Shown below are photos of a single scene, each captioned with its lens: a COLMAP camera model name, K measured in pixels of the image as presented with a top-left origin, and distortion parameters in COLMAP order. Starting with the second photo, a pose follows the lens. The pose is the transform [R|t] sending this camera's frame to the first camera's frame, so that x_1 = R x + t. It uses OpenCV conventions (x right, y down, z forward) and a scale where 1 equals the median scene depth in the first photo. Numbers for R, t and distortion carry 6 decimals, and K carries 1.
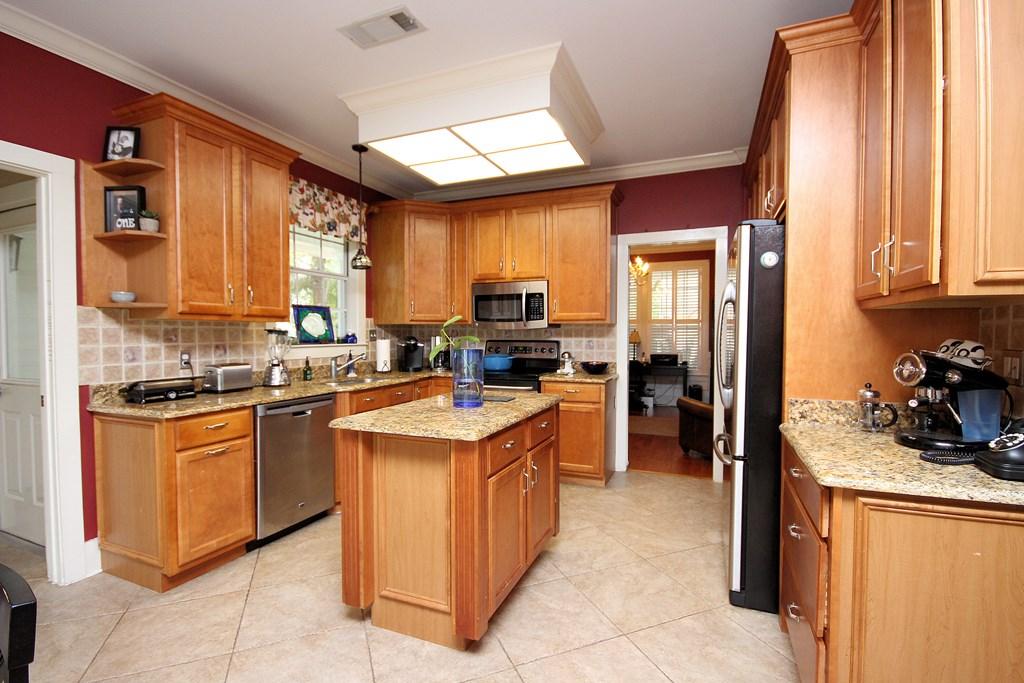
lens RADIAL K [[468.4, 0, 512.3], [0, 468.4, 346.9], [0, 0, 1]] dist [-0.012773, -0.001634]
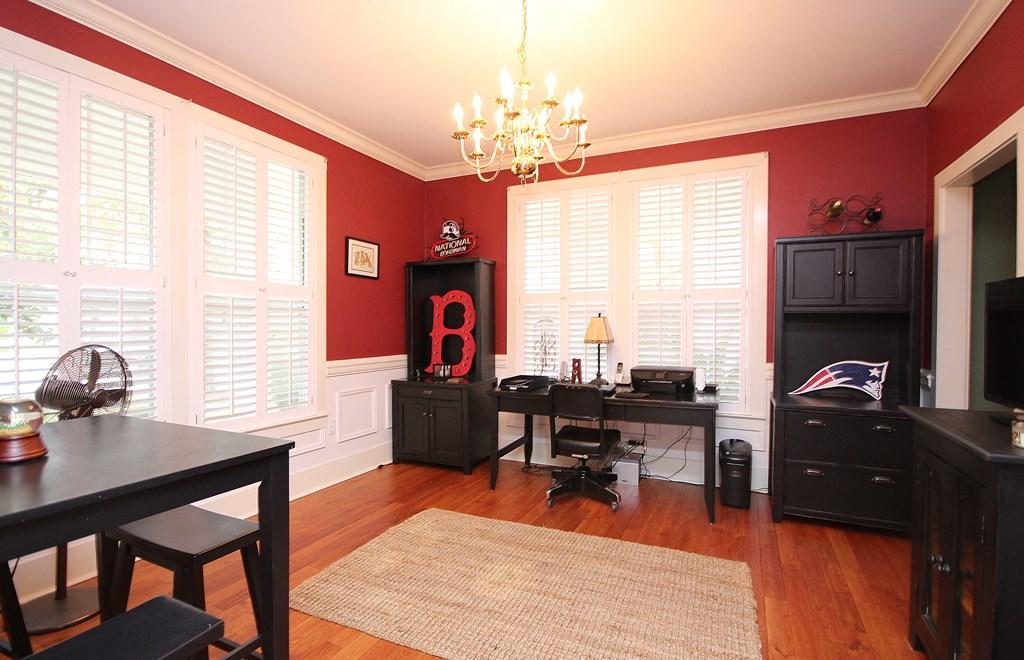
lens RADIAL K [[491.4, 0, 510.8], [0, 491.4, 331.1], [0, 0, 1]] dist [-0.000591, -0.000015]
pose [[0.998771, 0.010466, -0.048436, 0.202972], [-0.010613, 0.999940, -0.002786, -0.016437], [0.048404, 0.003297, 0.998822, 0.529211]]
